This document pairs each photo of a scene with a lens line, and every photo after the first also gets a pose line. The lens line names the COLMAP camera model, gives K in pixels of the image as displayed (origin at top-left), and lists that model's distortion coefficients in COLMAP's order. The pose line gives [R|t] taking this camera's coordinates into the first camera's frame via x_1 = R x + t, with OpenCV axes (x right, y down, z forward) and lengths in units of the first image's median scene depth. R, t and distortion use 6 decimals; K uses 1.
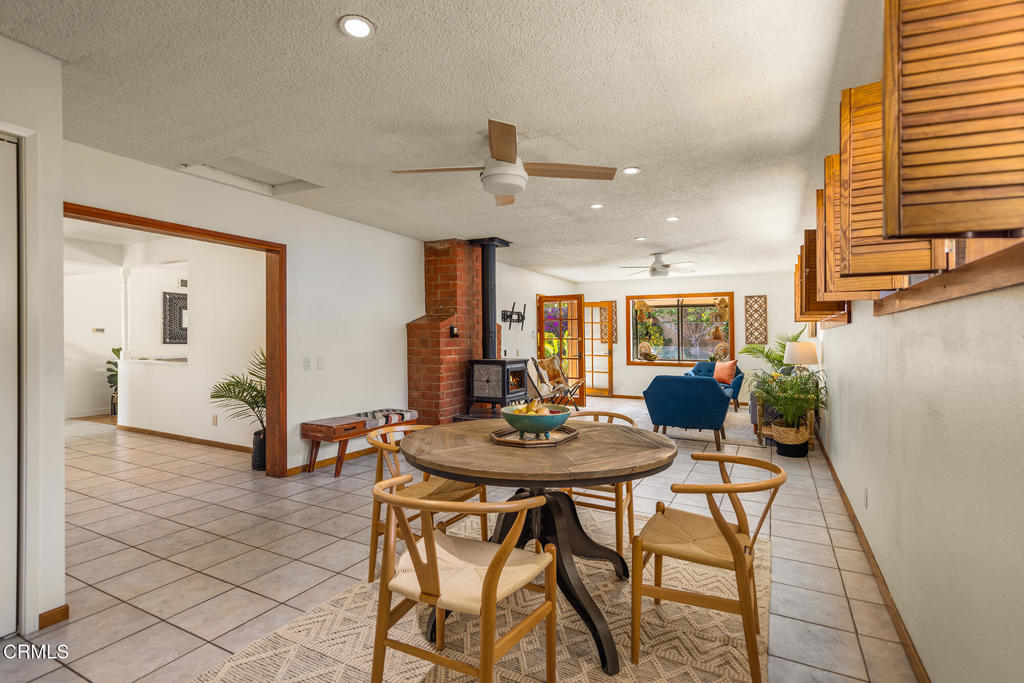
lens RADIAL K [[483.3, 0, 515.3], [0, 483.3, 337.9], [0, 0, 1]] dist [-0.000187, -0.000024]
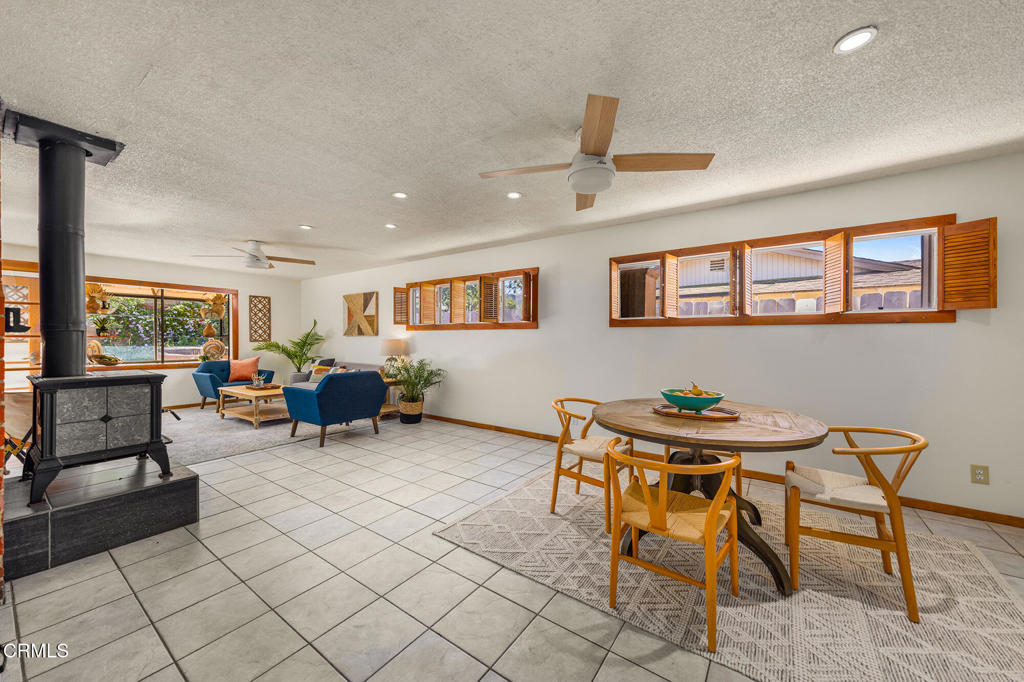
lens RADIAL K [[371.9, 0, 518.0], [0, 371.9, 335.8], [0, 0, 1]] dist [0.000967, 0.000079]
pose [[0.117497, 0.003244, 0.993068, -0.248531], [-0.002527, 0.999992, -0.002967, 0.001573], [-0.993070, -0.002160, 0.117504, 0.328444]]
